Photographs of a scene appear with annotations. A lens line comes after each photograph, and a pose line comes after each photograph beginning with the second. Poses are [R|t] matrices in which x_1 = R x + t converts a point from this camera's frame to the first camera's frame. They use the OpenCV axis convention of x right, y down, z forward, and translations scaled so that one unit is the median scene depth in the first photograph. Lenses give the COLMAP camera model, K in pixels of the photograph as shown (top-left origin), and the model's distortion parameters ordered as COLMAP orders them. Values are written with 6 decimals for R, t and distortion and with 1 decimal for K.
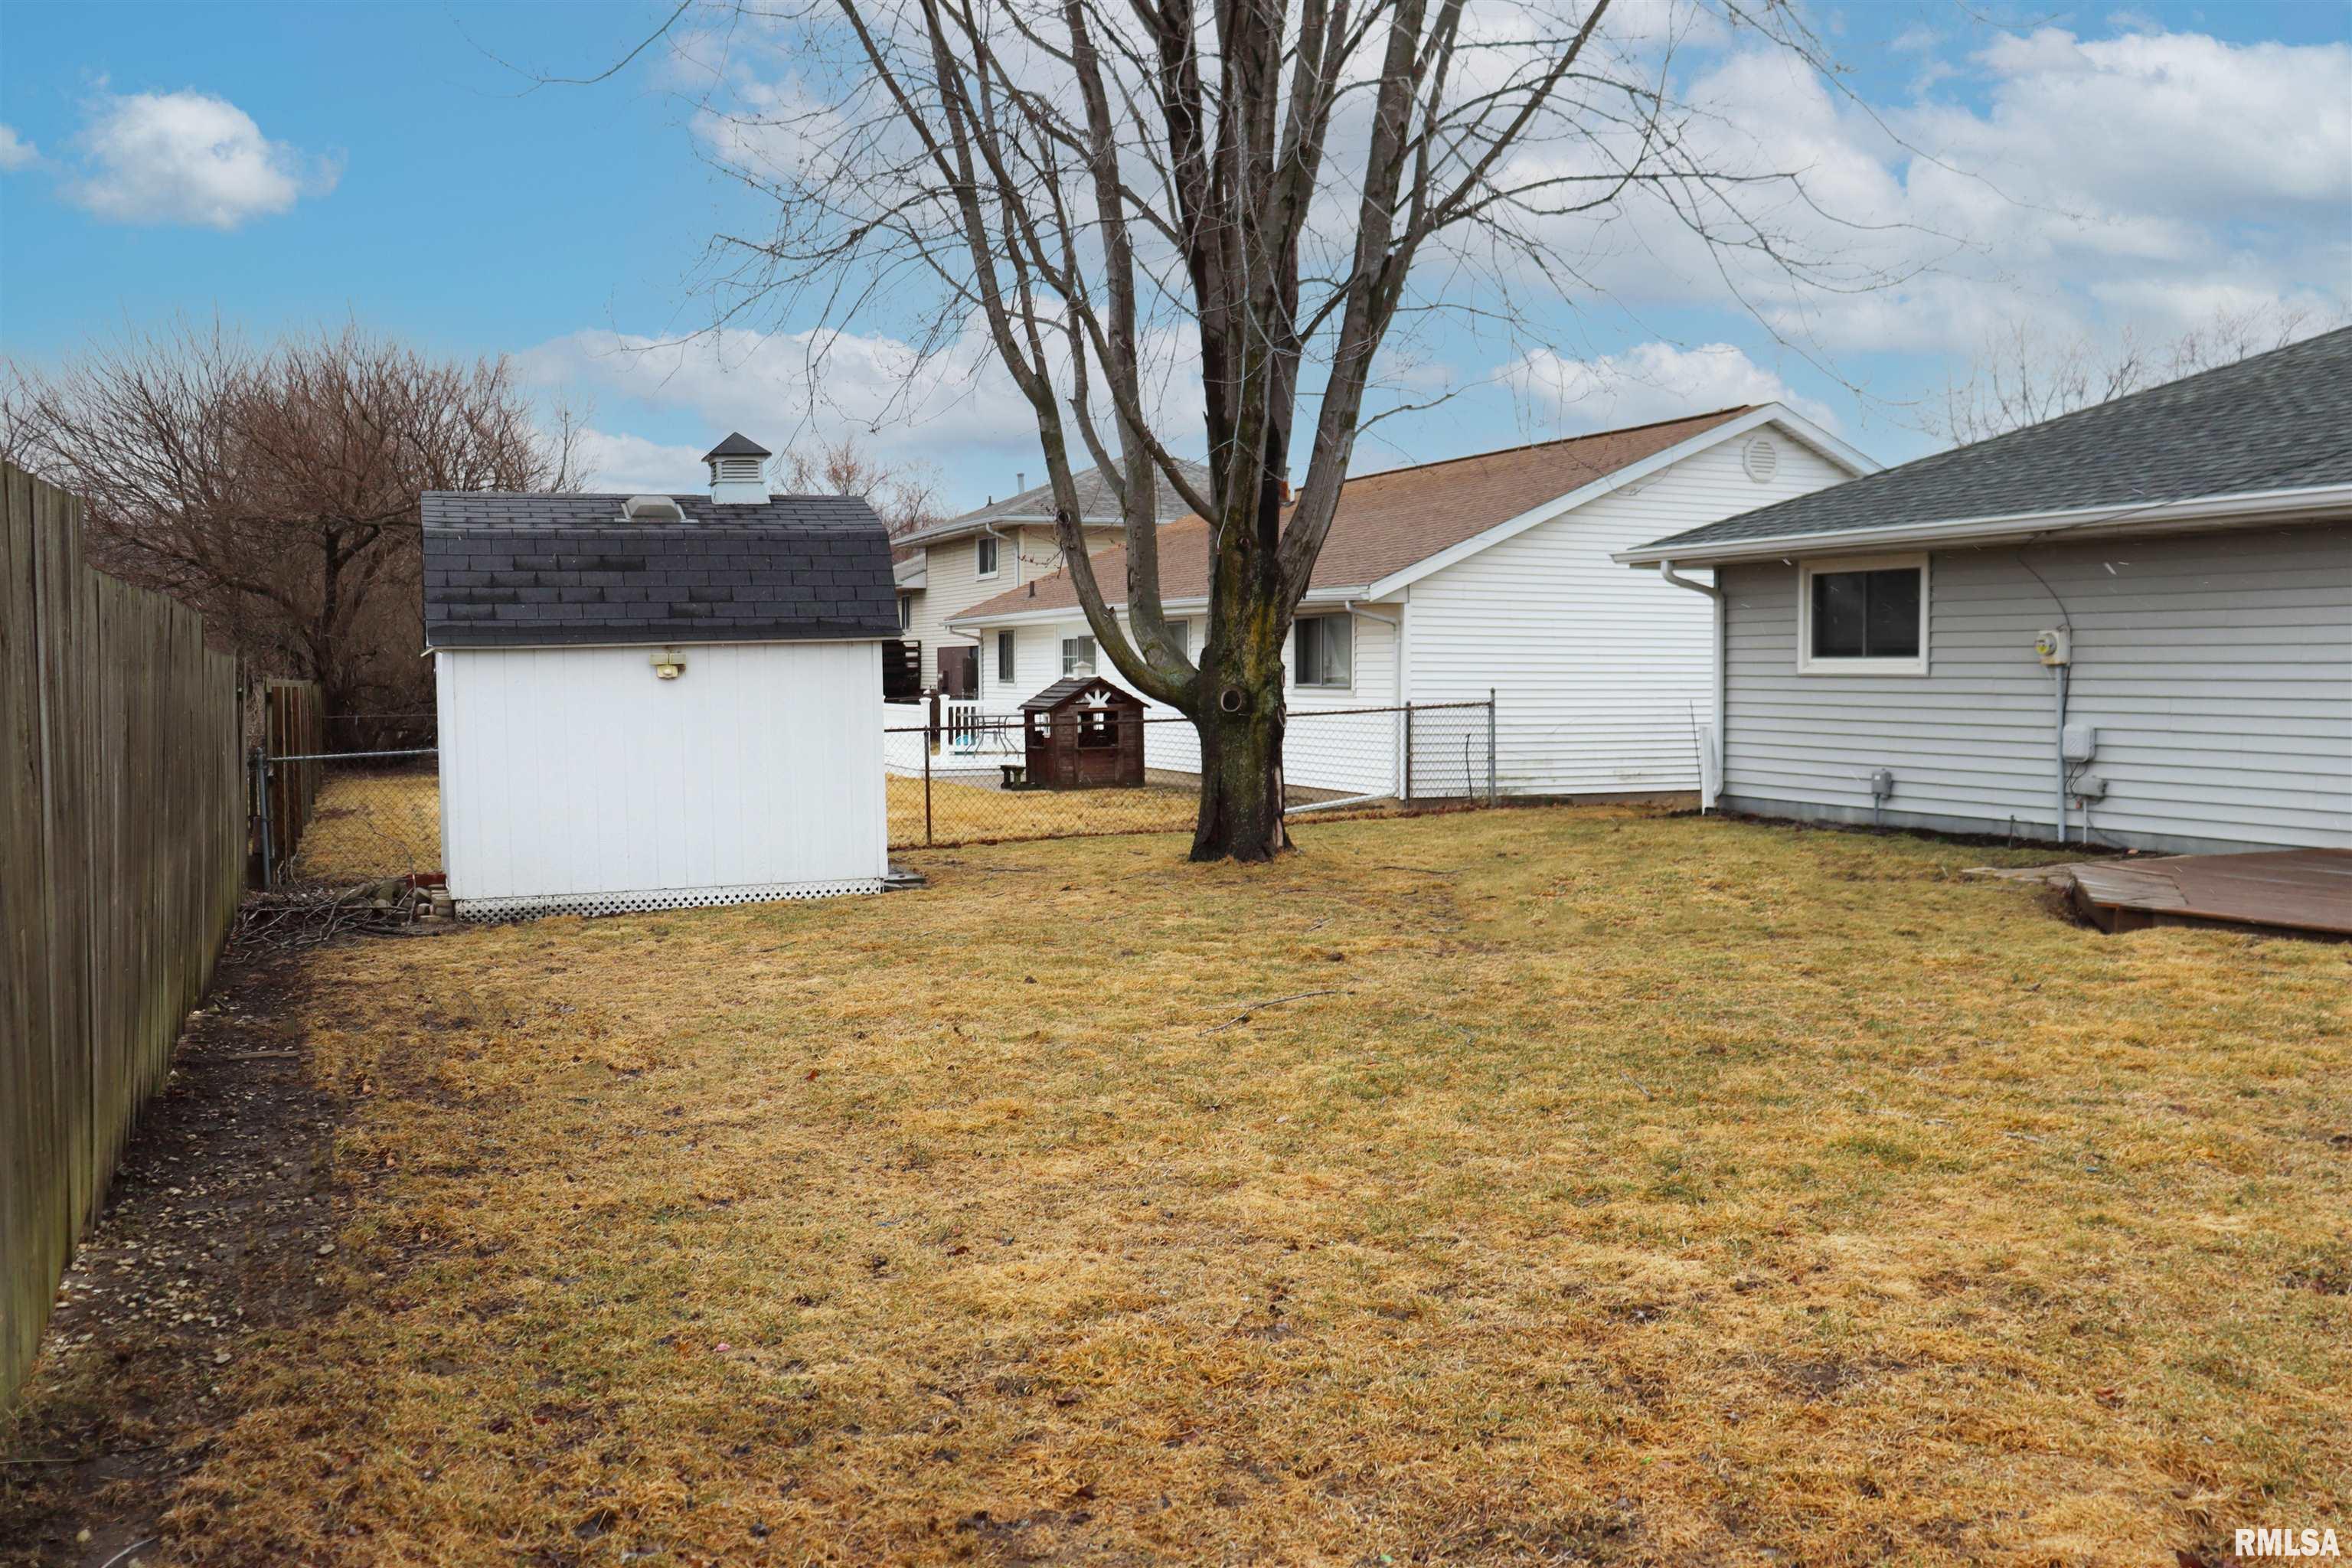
lens RADIAL K [[2026.3, 0, 1176.0], [0, 2026.3, 784.0], [0, 0, 1]] dist [-0.171610, 0.158034]
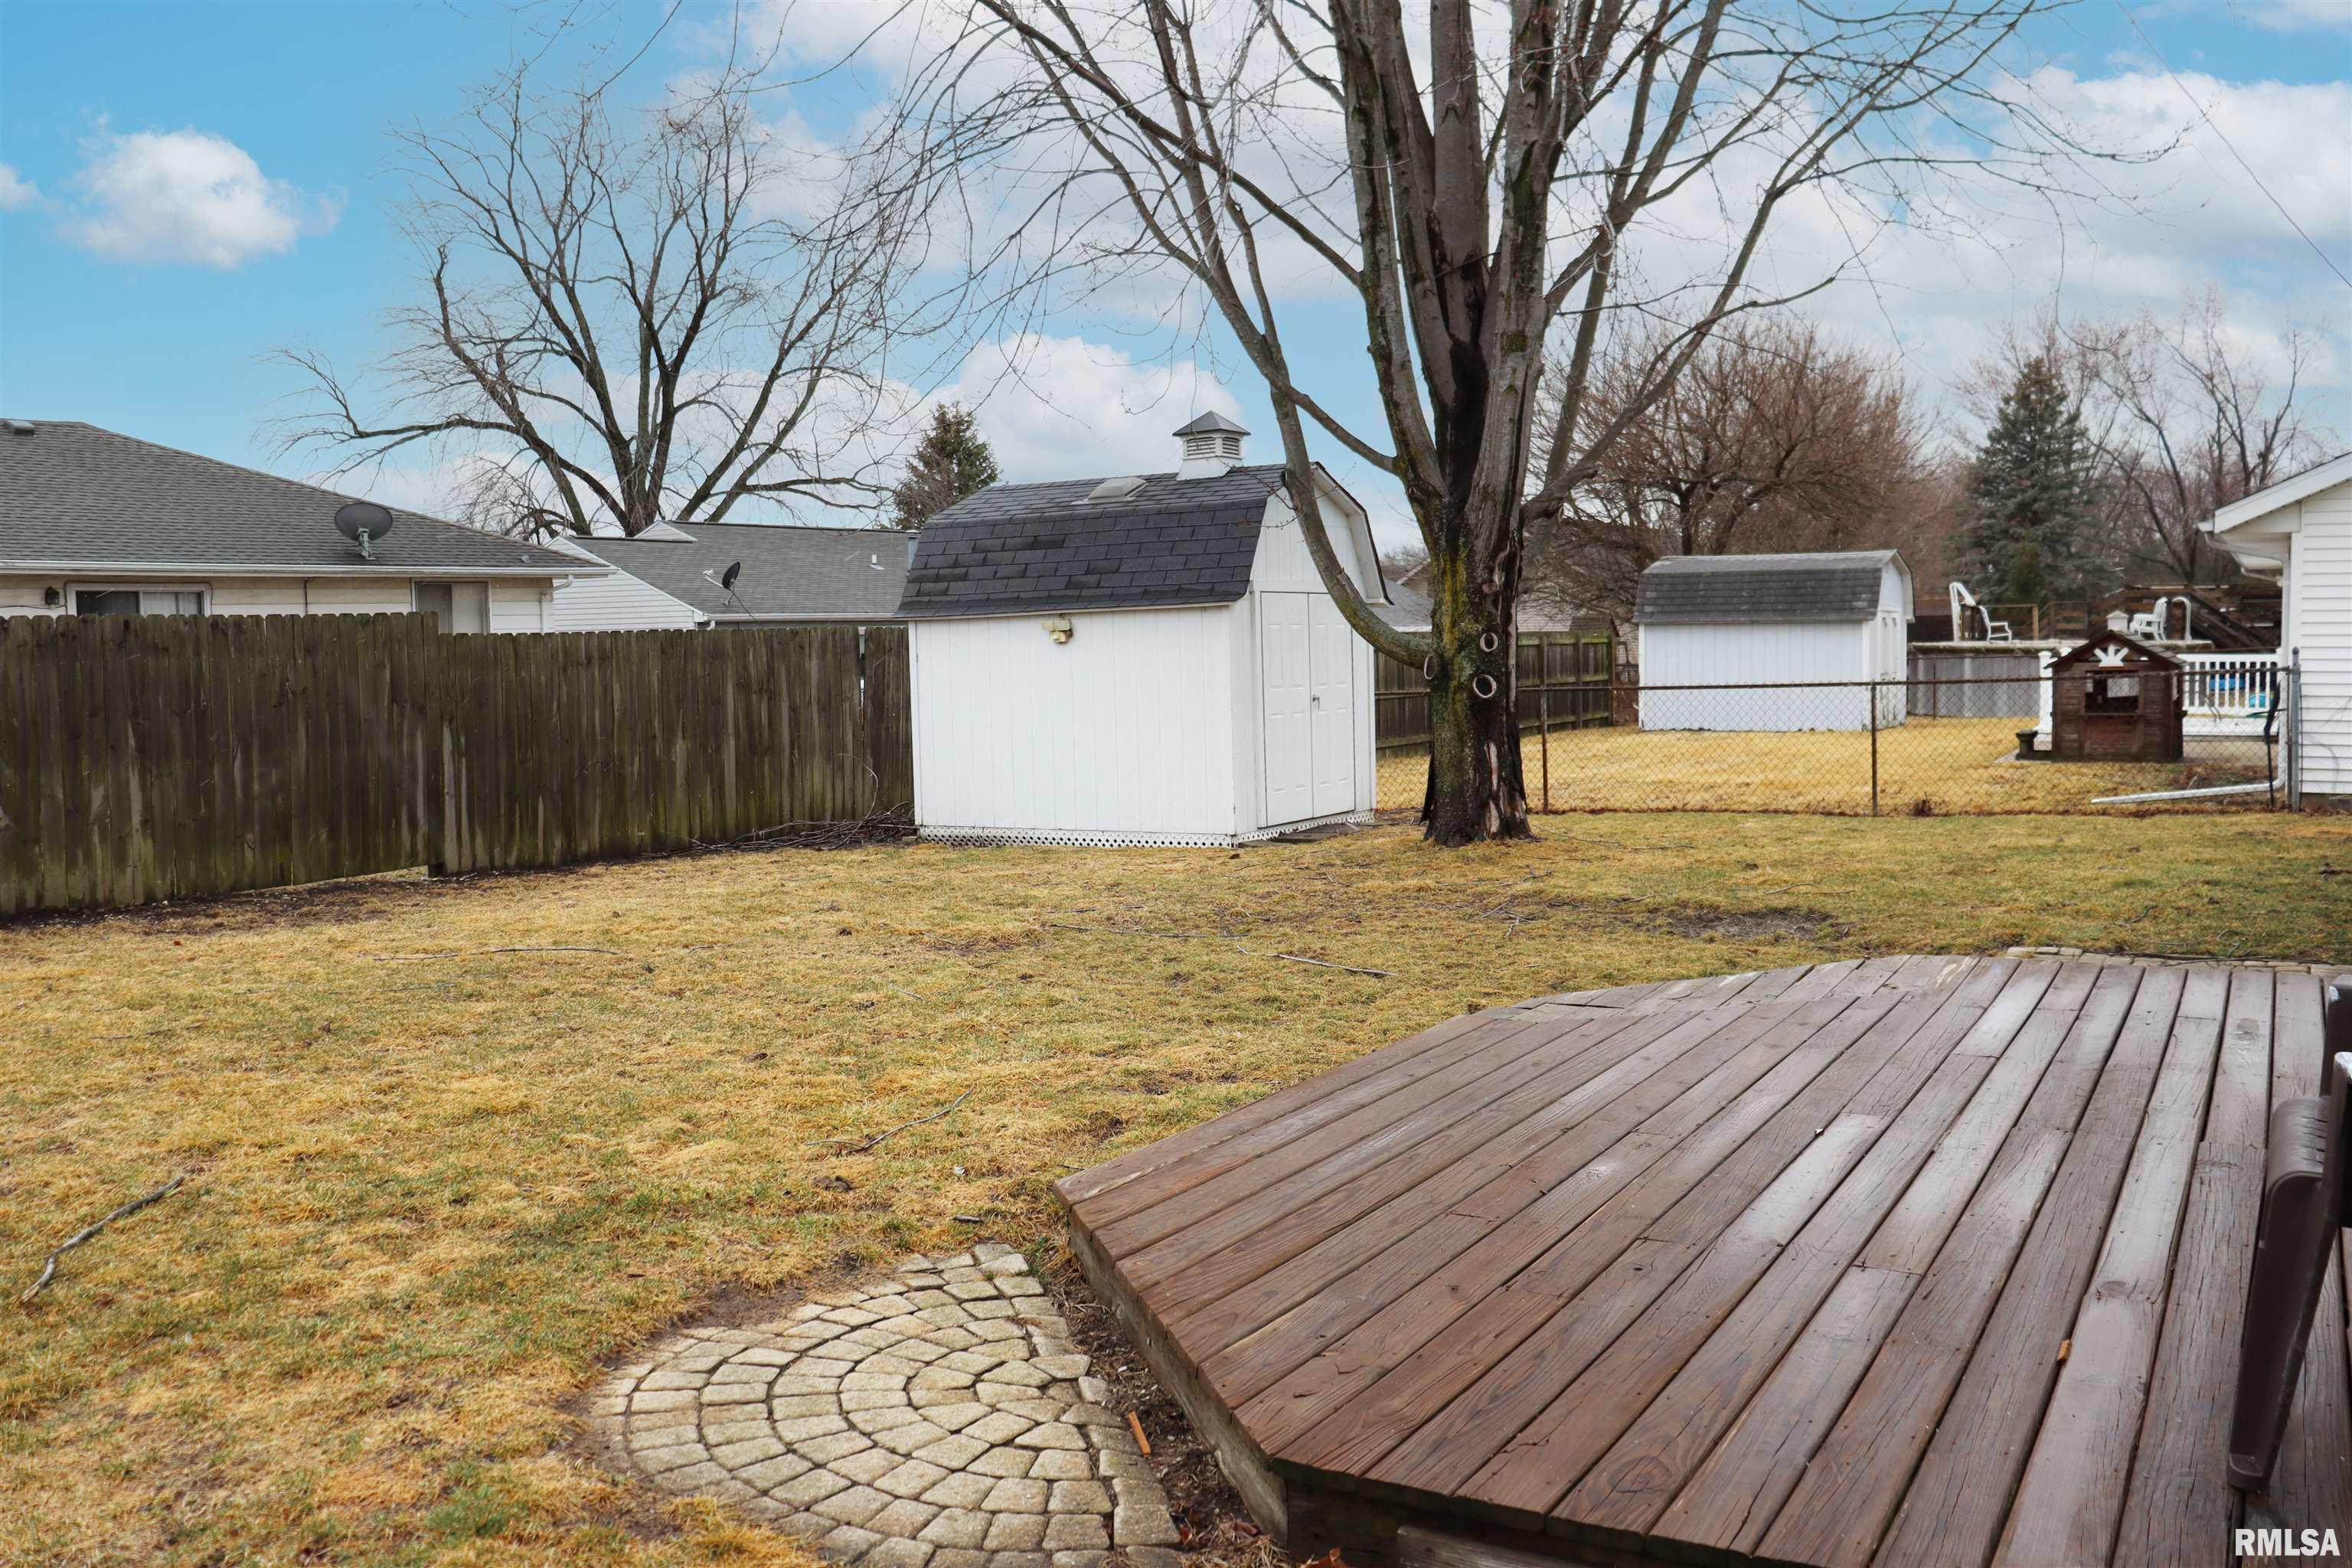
lens RADIAL K [[2026.3, 0, 1176.0], [0, 2026.3, 784.0], [0, 0, 1]] dist [-0.171610, 0.158034]
pose [[0.594833, 0.051448, -0.802202, 0.973770], [-0.027961, 0.998670, 0.043315, -0.033881], [0.803363, -0.003335, 0.595480, 0.514825]]
